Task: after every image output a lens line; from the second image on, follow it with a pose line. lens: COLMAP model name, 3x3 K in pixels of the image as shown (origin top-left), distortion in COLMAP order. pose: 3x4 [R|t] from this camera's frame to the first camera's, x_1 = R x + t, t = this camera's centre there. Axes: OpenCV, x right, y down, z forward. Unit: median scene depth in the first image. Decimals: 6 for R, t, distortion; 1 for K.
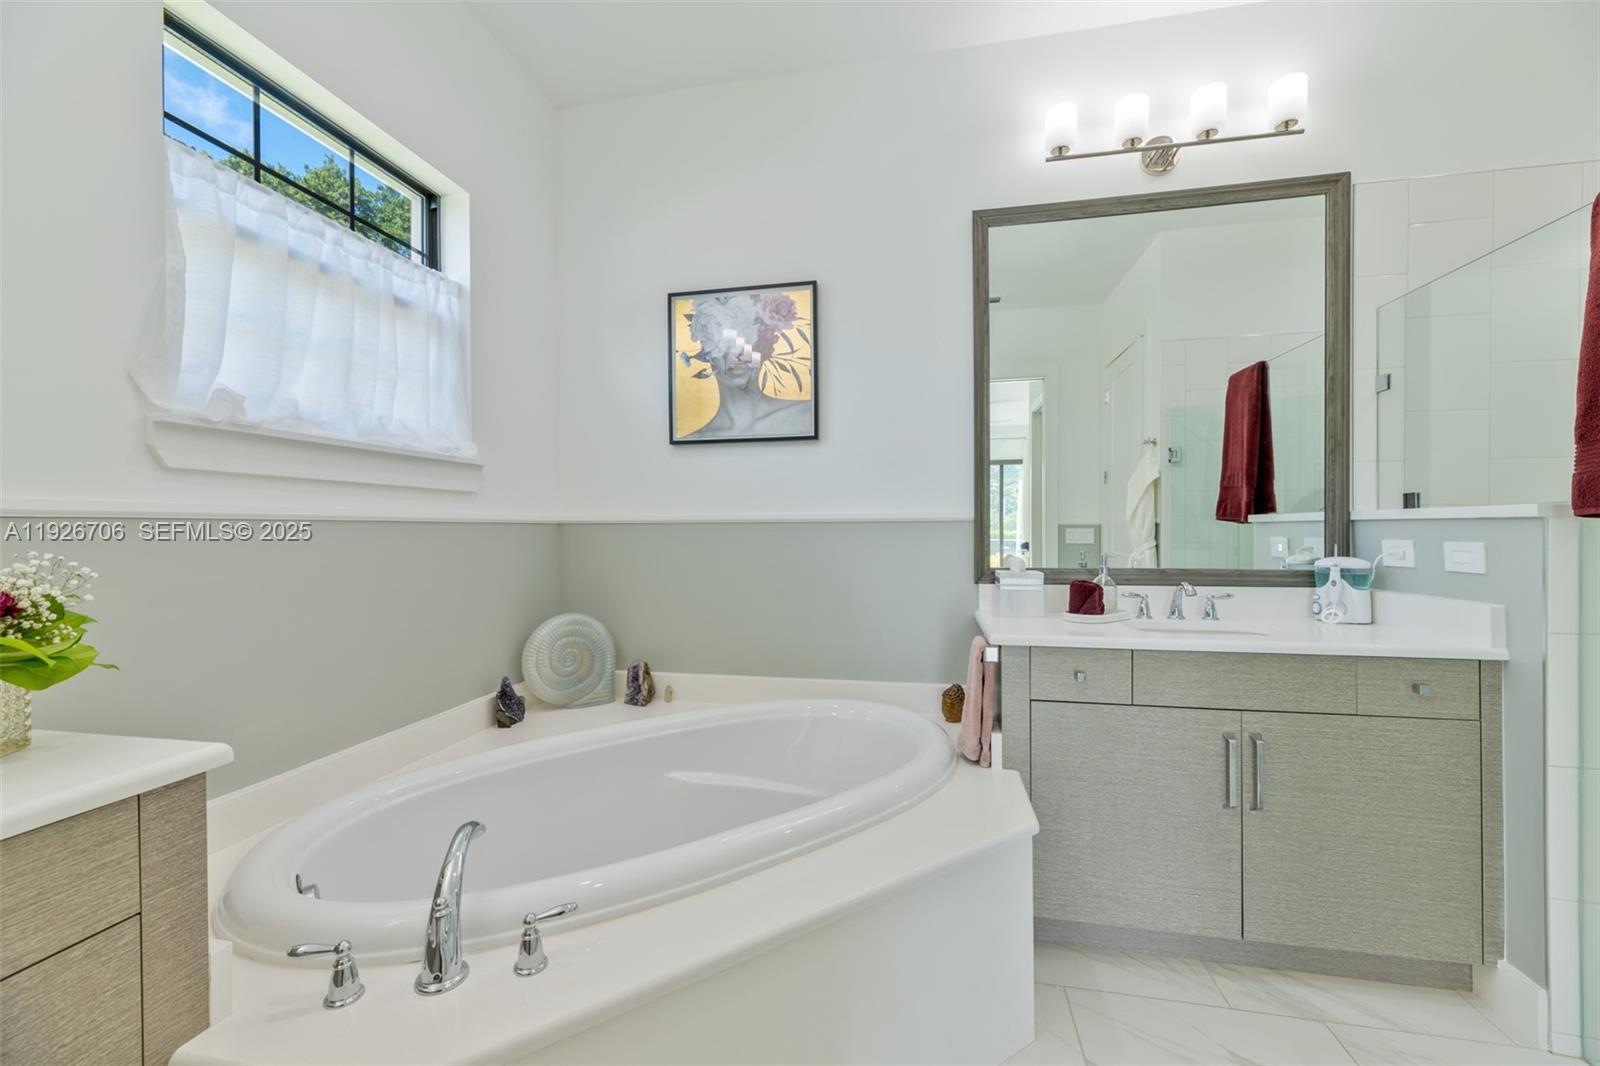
lens RADIAL K [[638.1, 0, 800.3], [0, 638.1, 533.0], [0, 0, 1]] dist [0.004855, -0.000350]
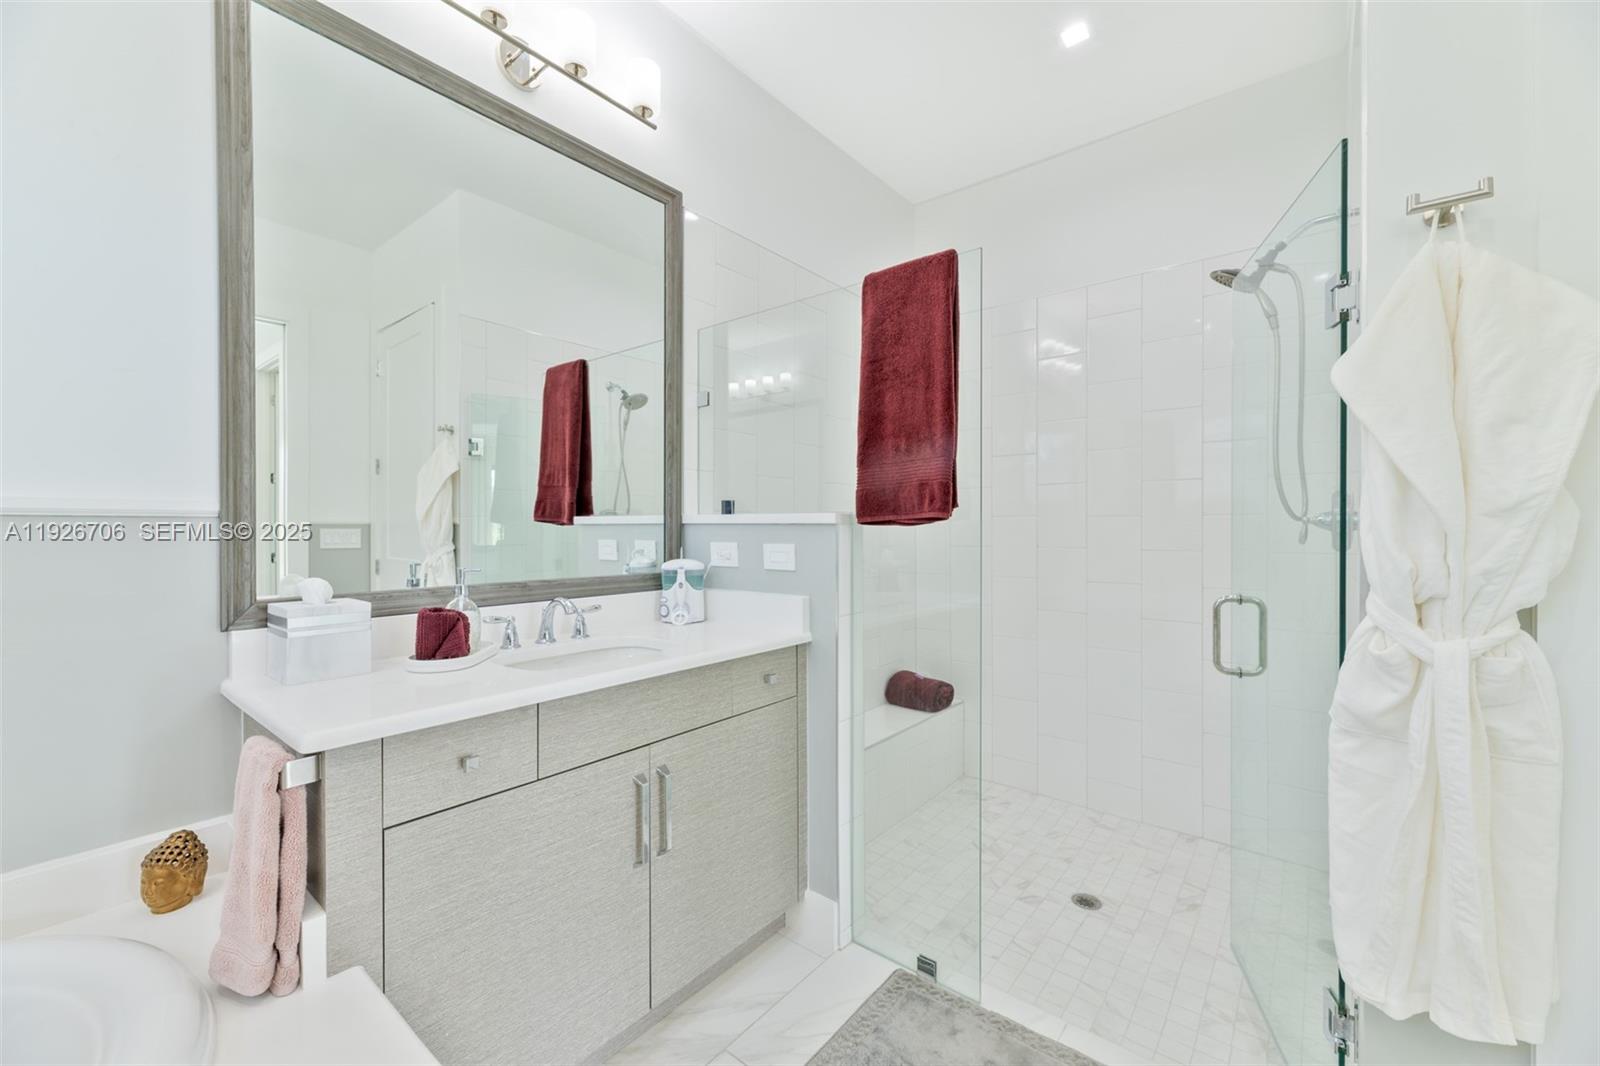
lens RADIAL K [[638.1, 0, 804.5], [0, 638.1, 533.6], [0, 0, 1]] dist [0.004855, -0.000350]
pose [[0.467627, -0.002952, 0.883921, 0.023207], [0.001148, 0.999996, 0.002733, -0.006749], [-0.883925, -0.000263, 0.467628, 0.338132]]
